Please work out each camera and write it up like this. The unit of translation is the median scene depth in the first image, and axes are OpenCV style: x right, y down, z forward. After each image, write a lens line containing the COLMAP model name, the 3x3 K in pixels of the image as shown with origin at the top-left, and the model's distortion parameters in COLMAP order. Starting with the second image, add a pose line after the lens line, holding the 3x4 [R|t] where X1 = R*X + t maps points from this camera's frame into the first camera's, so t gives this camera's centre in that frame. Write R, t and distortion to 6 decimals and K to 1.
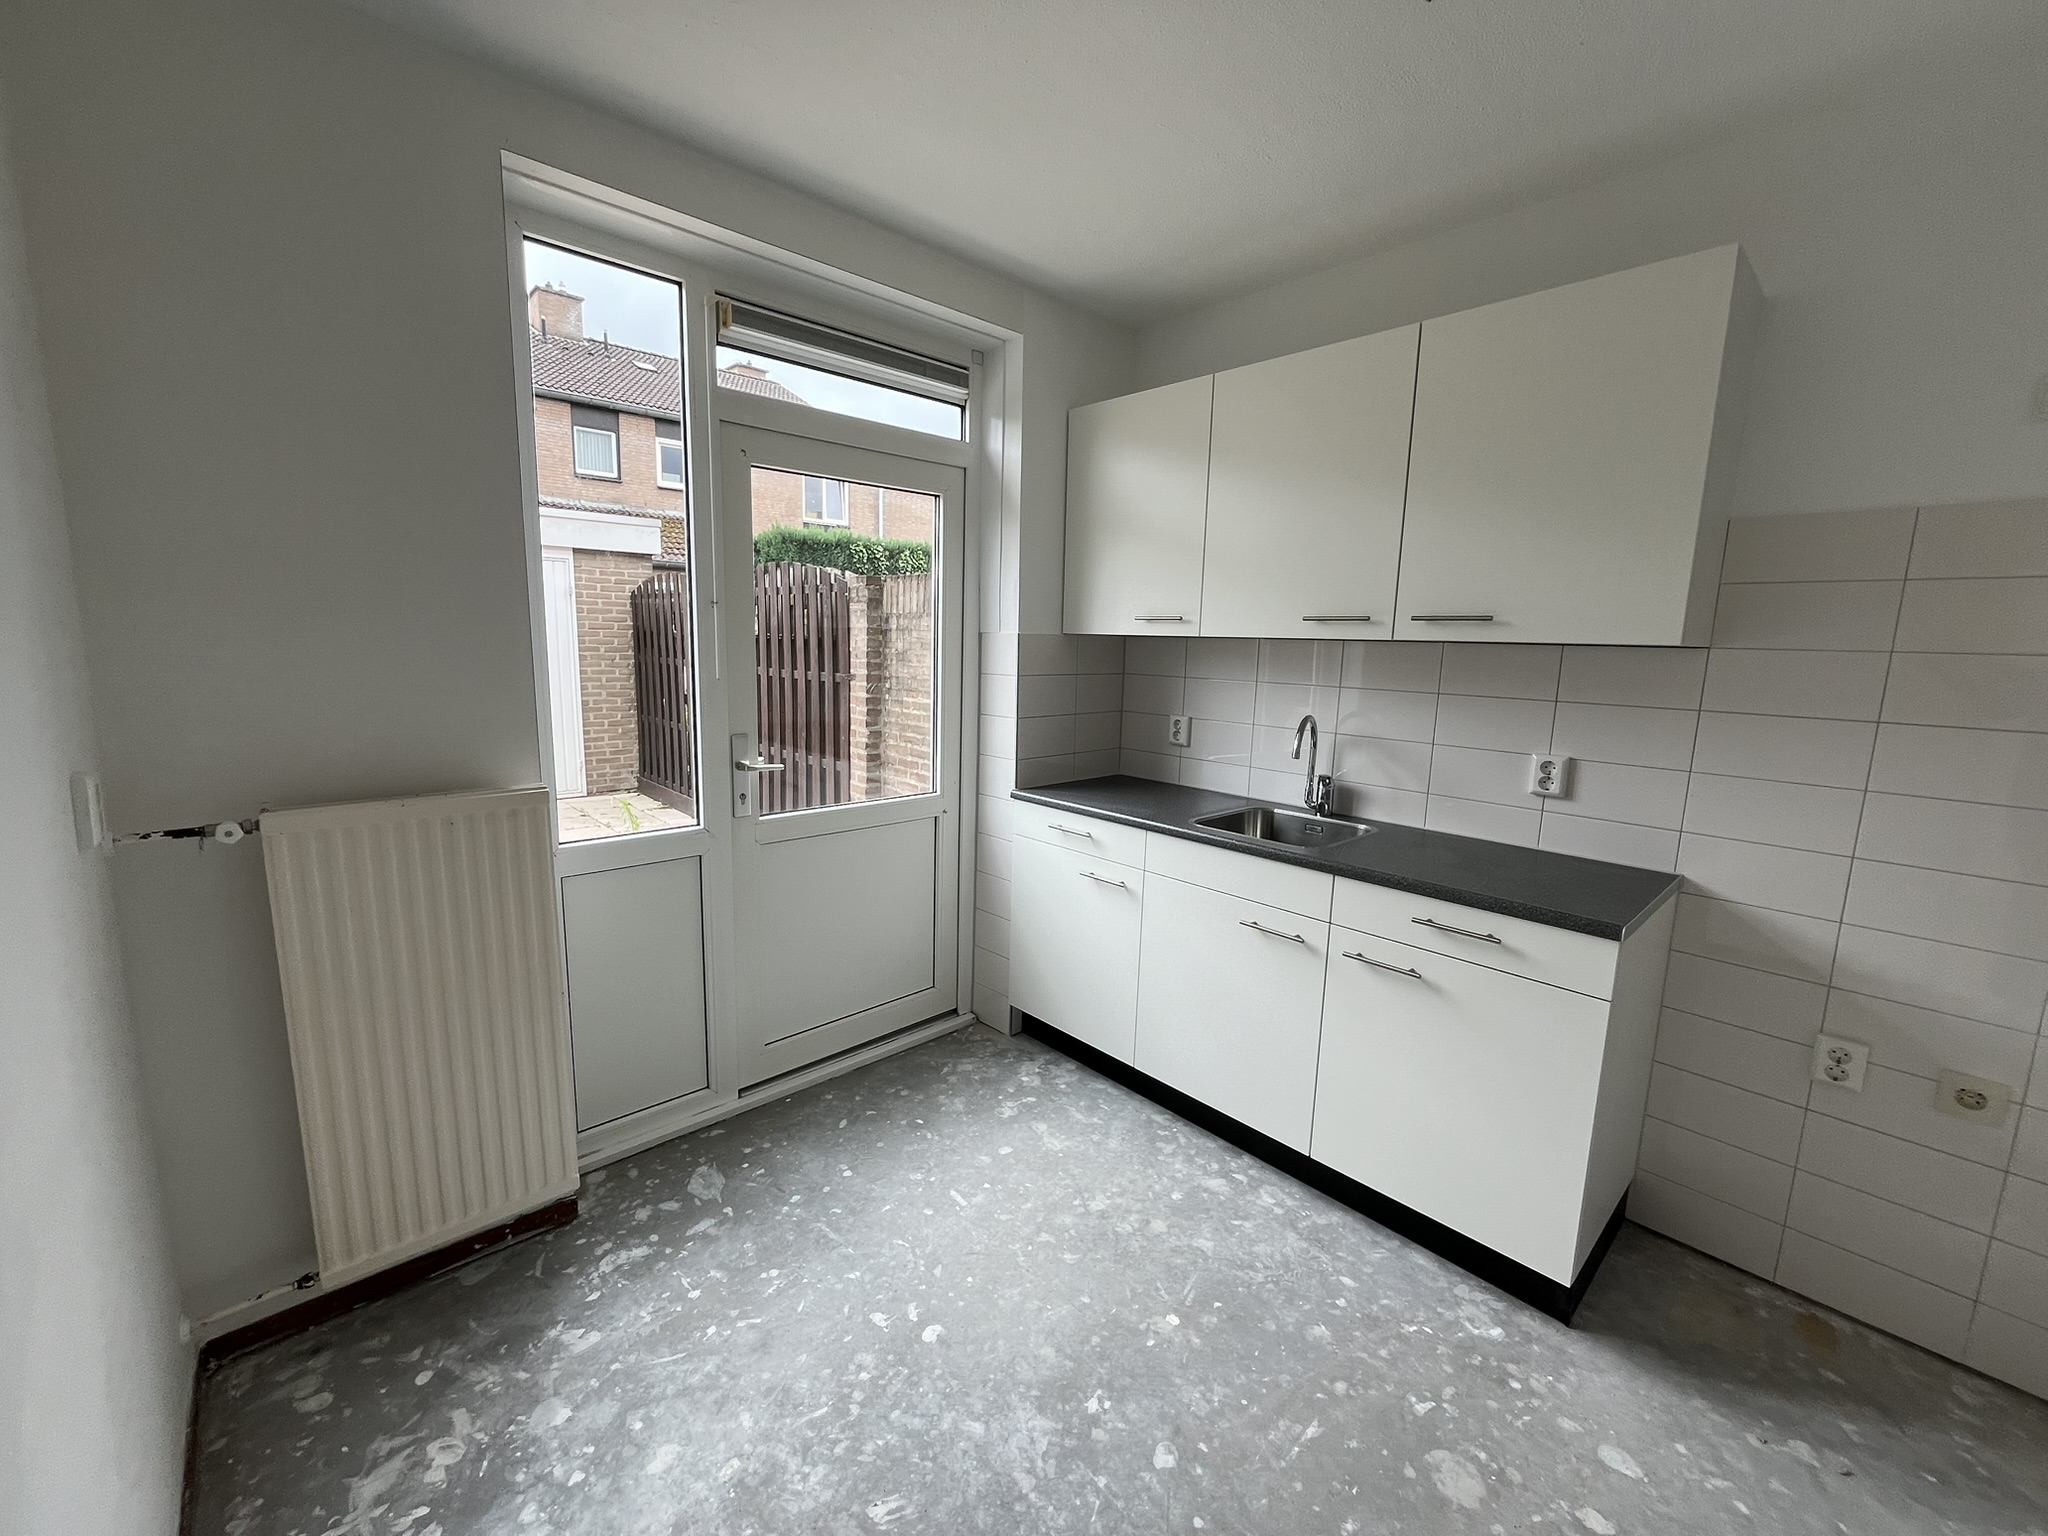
lens RADIAL K [[827.7, 0, 1017.4], [0, 827.7, 768.6], [0, 0, 1]] dist [-0.001386, -0.000173]
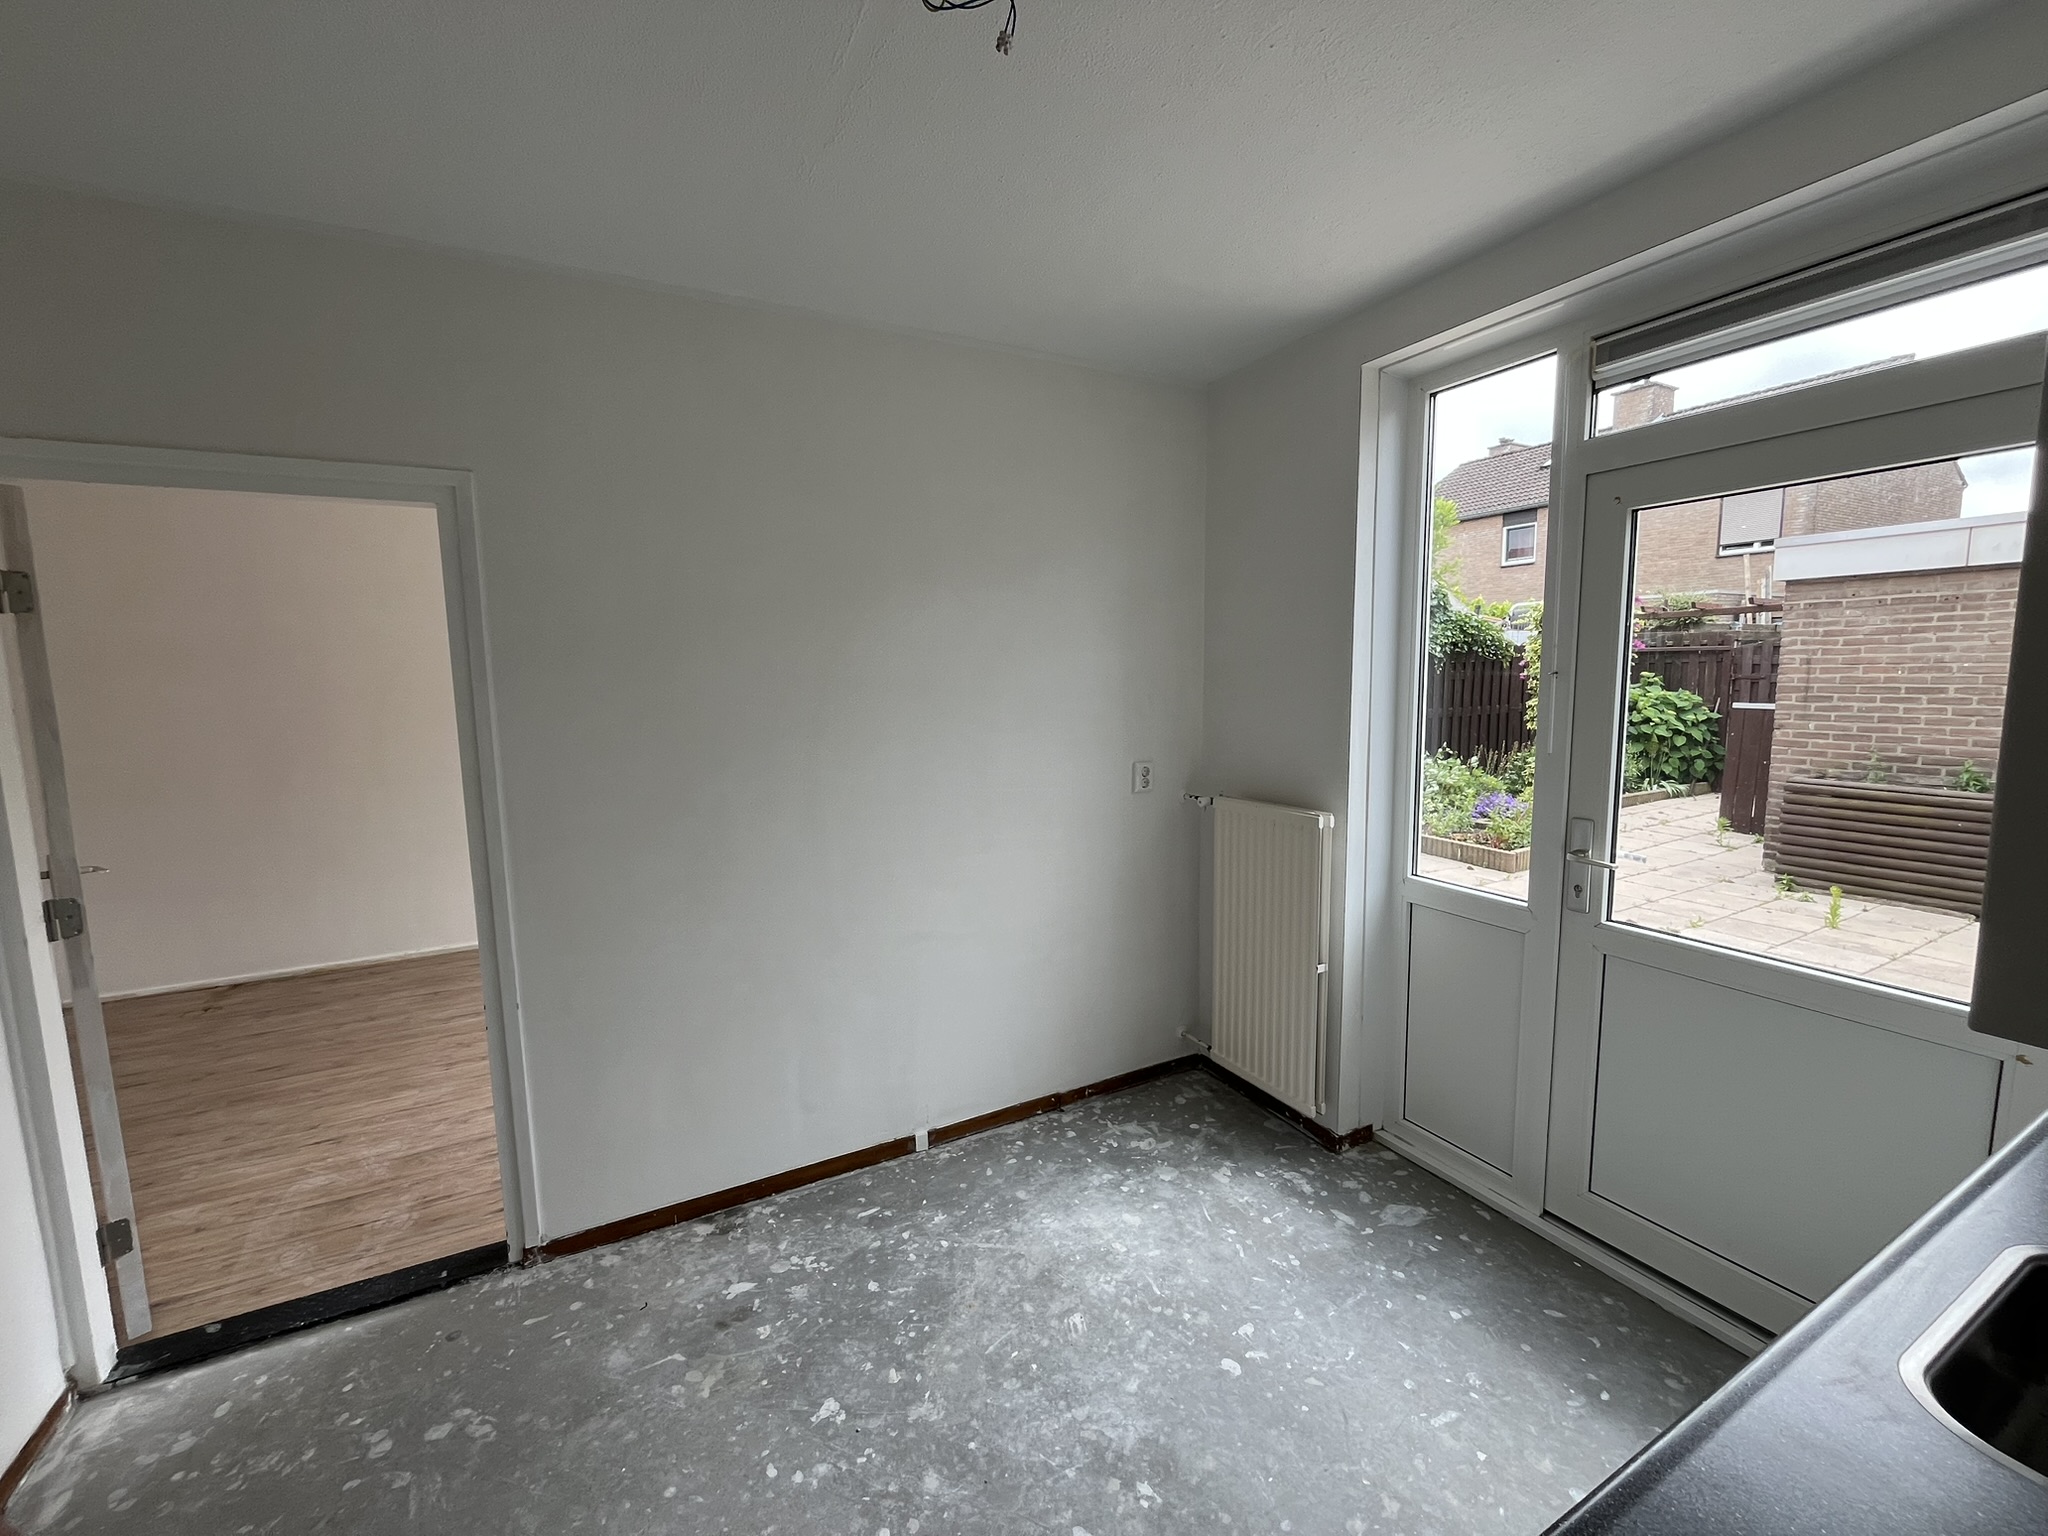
lens RADIAL K [[827.7, 0, 1017.4], [0, 827.7, 768.6], [0, 0, 1]] dist [-0.001386, -0.000173]
pose [[-0.260137, 0.095591, -0.960828, 0.991089], [-0.139576, 0.980913, 0.135378, -0.192564], [0.955430, 0.169326, -0.241830, 0.933471]]
